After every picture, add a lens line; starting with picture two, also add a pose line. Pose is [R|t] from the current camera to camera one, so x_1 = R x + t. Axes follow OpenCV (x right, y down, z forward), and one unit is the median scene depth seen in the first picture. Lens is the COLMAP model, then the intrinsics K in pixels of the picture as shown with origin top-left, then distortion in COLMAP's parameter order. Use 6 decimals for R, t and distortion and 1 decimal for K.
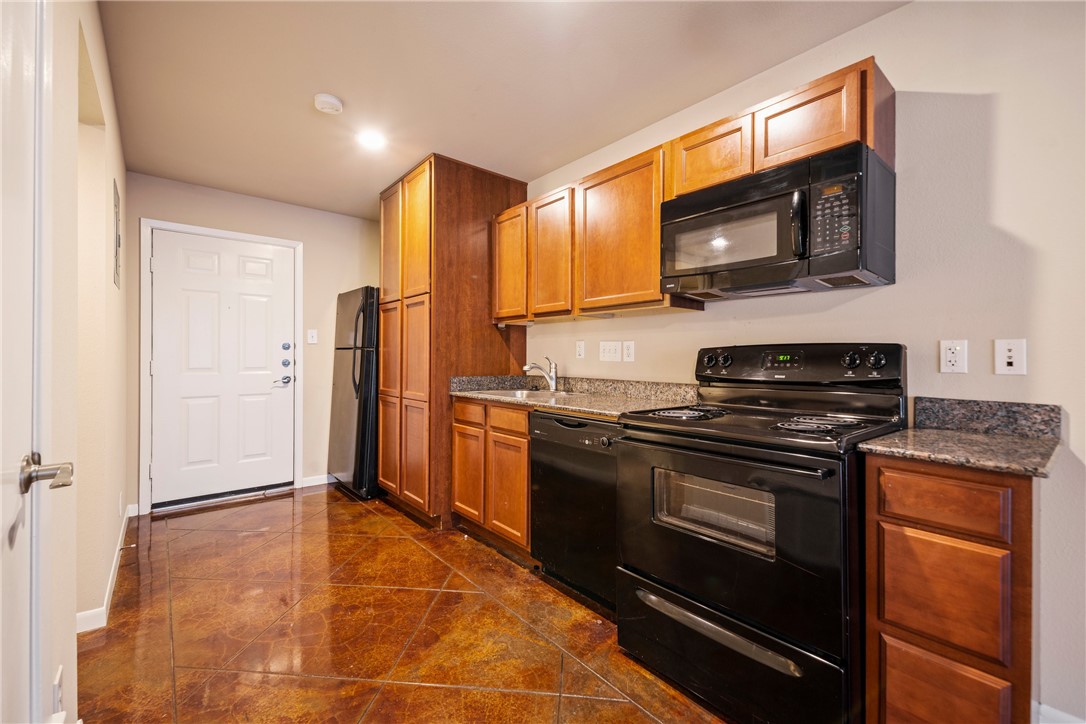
lens RADIAL K [[452.7, 0, 542.9], [0, 452.7, 355.4], [0, 0, 1]] dist [0.002379, -0.000130]
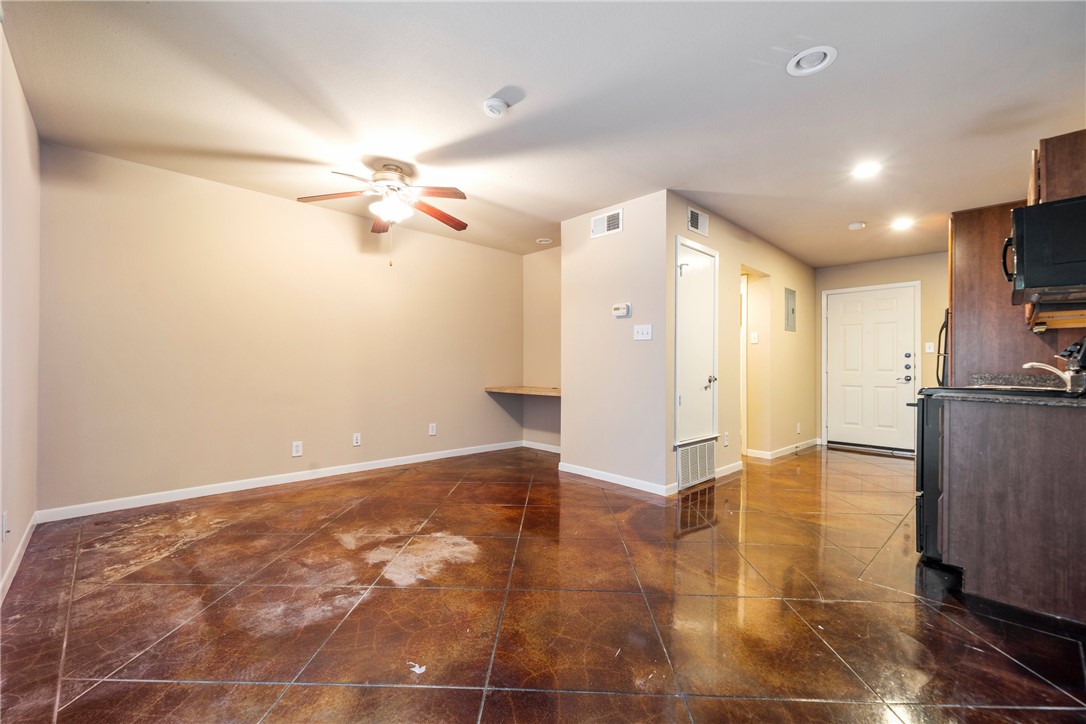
lens RADIAL K [[449.9, 0, 539.9], [0, 449.9, 364.6], [0, 0, 1]] dist [0.001881, -0.000261]
pose [[0.062085, -0.013240, -0.997983, 1.319312], [-0.003085, 0.999905, -0.013458, 0.054164], [0.998066, 0.003914, 0.062038, -0.437869]]
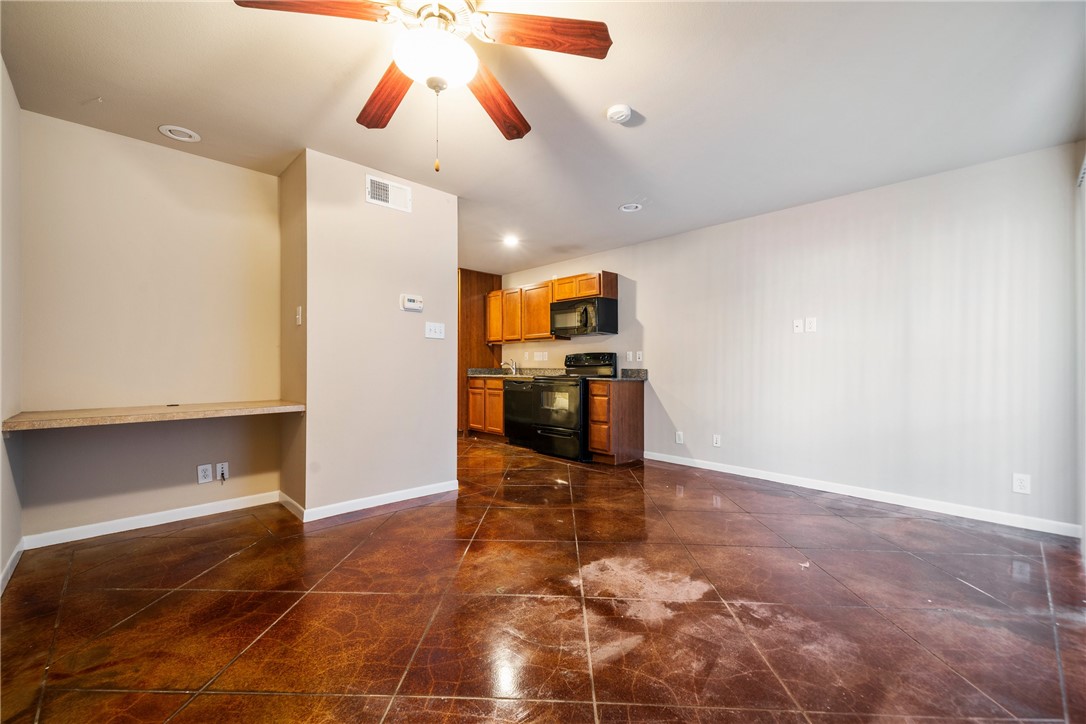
lens RADIAL K [[449.9, 0, 539.9], [0, 449.9, 364.6], [0, 0, 1]] dist [0.001881, -0.000261]
pose [[0.998388, -0.006448, 0.056391, 0.031180], [0.006273, 0.999975, 0.003286, 0.031598], [-0.056411, -0.002927, 0.998403, -1.523435]]
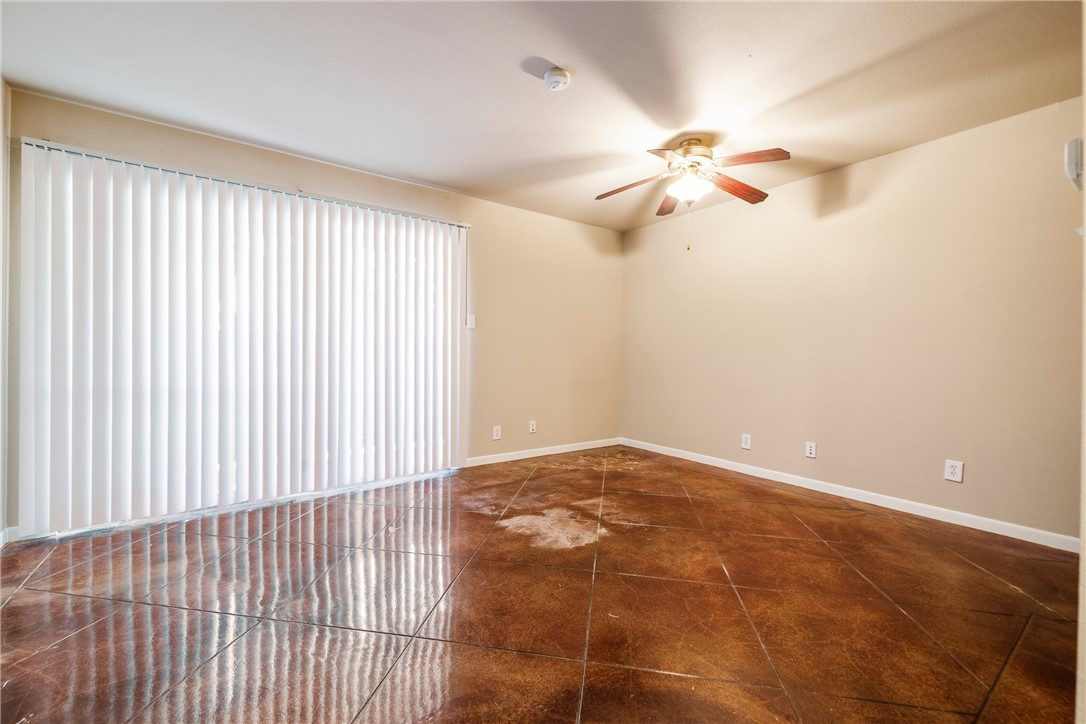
lens RADIAL K [[435.3, 0, 537.2], [0, 435.3, 354.1], [0, 0, 1]] dist [0.001384, -0.000059]
pose [[-0.995784, -0.022373, 0.088958, 0.226763], [-0.022657, 0.999741, -0.002189, 0.042513], [-0.088886, -0.004195, -0.996033, 0.464087]]
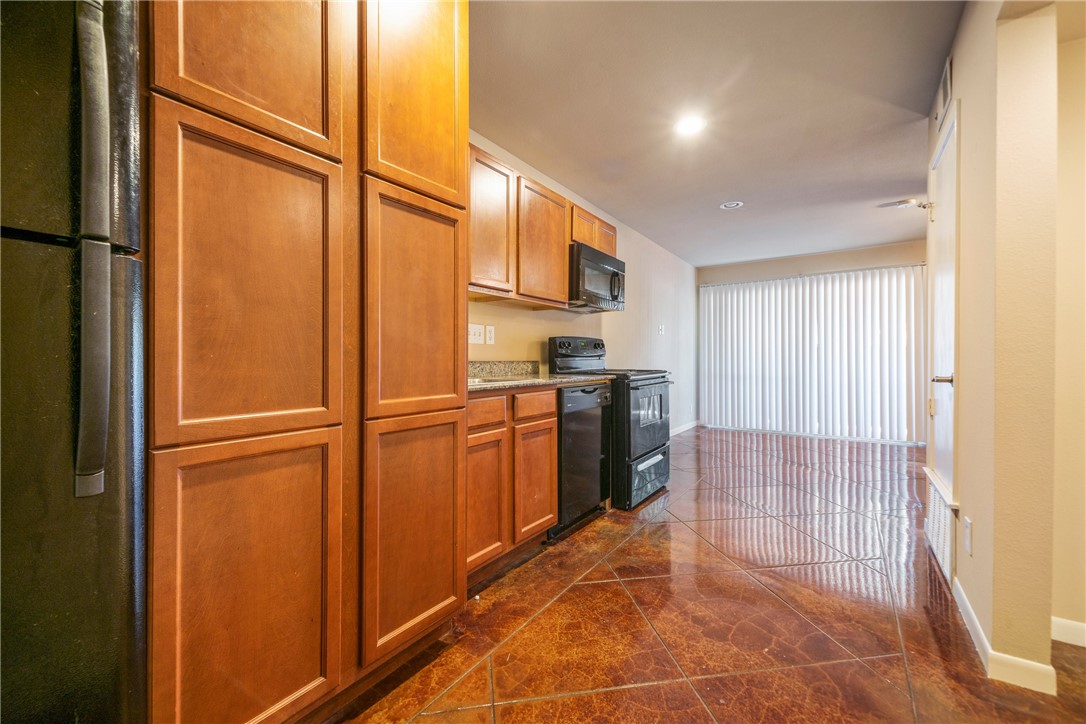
lens RADIAL K [[421.3, 0, 543.0], [0, 421.3, 362.0], [0, 0, 1]] dist [0.002350, 0.000100]
pose [[-0.246748, -0.013159, 0.968990, -0.956134], [-0.006321, 0.999908, 0.011970, 0.049876], [-0.969059, -0.003172, -0.246808, 1.272346]]
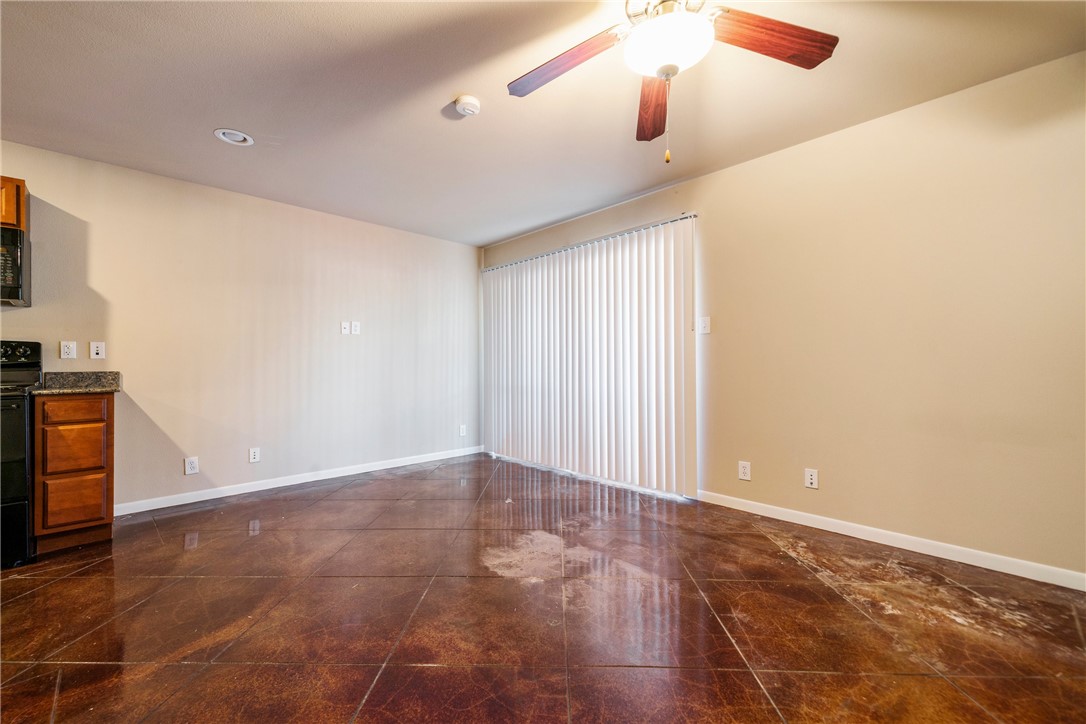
lens RADIAL K [[438.9, 0, 543.0], [0, 438.9, 362.0], [0, 0, 1]] dist [0.002328, -0.000271]
pose [[-0.075519, -0.005903, 0.997127, -0.732589], [-0.000906, 0.999982, 0.005852, 0.026693], [-0.997144, -0.000462, -0.075523, -0.573987]]
